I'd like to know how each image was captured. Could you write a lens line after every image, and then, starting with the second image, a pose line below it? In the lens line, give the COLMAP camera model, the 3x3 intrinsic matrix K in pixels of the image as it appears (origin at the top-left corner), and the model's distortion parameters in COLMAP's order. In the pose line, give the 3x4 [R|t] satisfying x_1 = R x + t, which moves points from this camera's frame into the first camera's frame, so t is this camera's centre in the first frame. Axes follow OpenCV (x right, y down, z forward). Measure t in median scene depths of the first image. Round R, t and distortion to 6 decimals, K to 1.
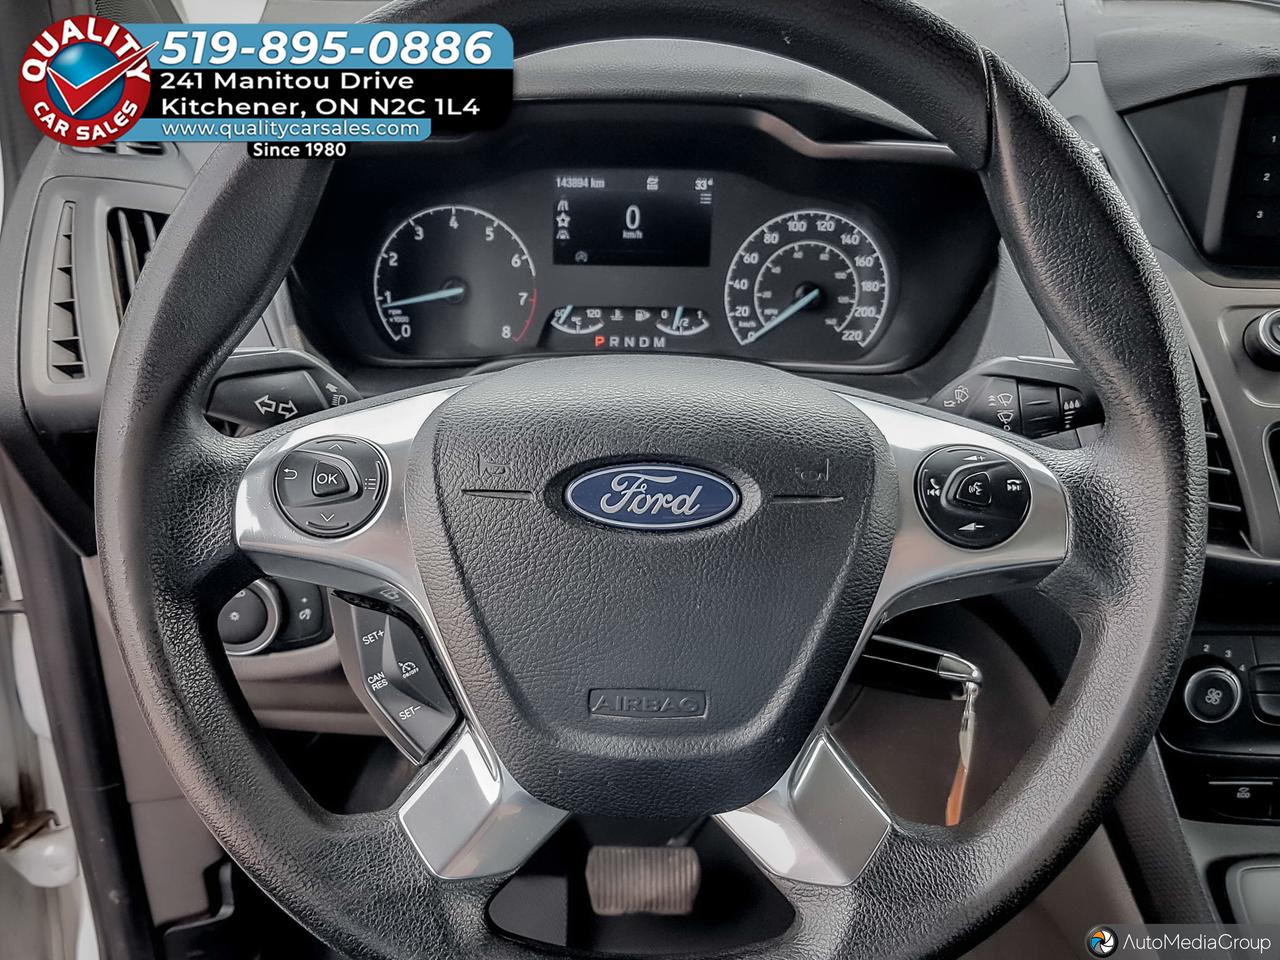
lens RADIAL K [[1083.1, 0, 637.0], [0, 1083.1, 515.2], [0, 0, 1]] dist [-0.076262, 0.000310]
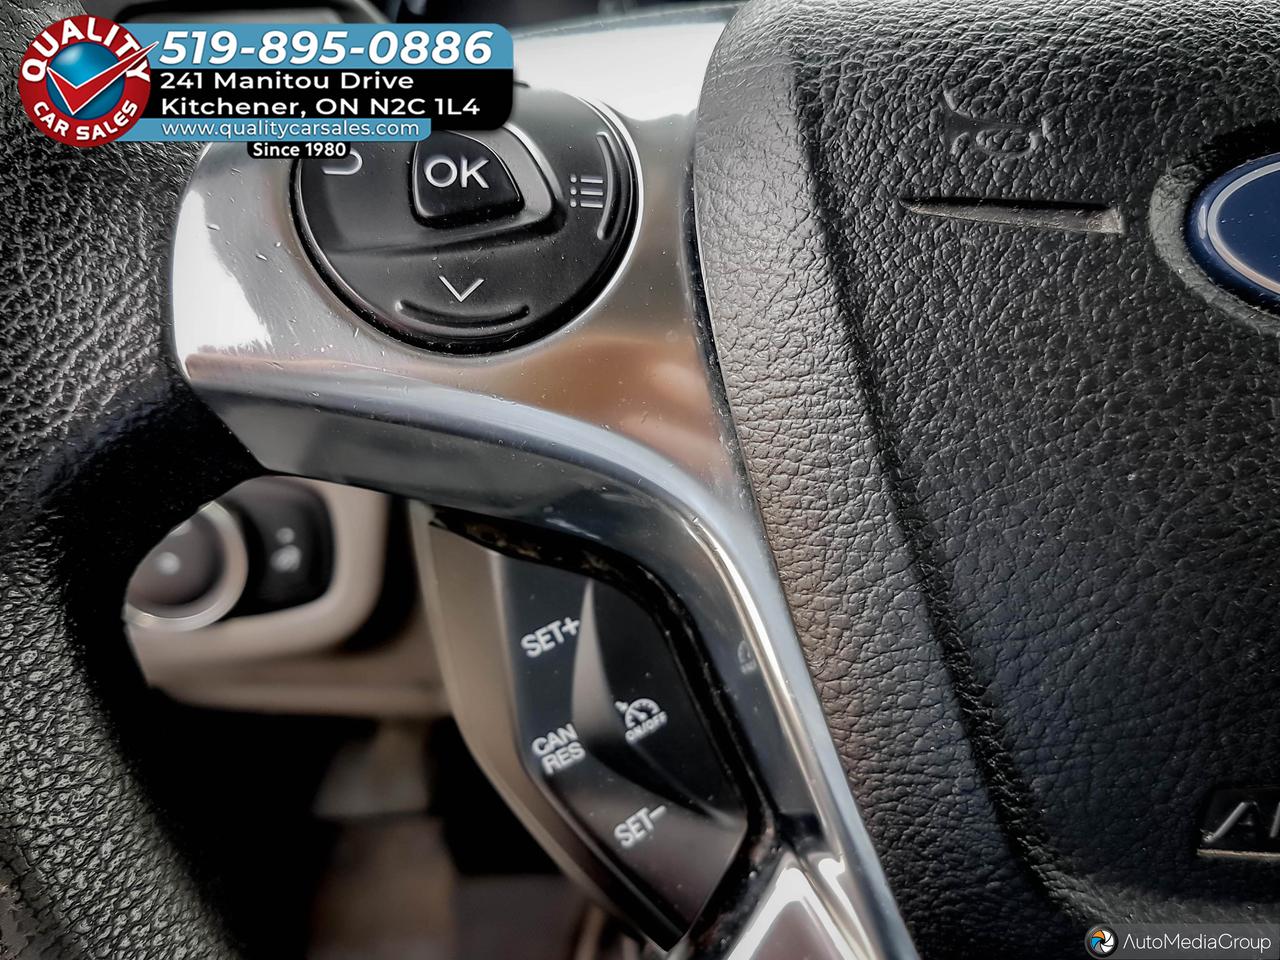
lens RADIAL K [[1083.1, 0, 637.0], [0, 1083.1, 515.2], [0, 0, 1]] dist [-0.076262, 0.000310]
pose [[0.998587, -0.001275, 0.053117, -0.250459], [-0.002033, 0.998063, 0.062178, 0.050067], [-0.053093, -0.062198, 0.996651, 0.664194]]
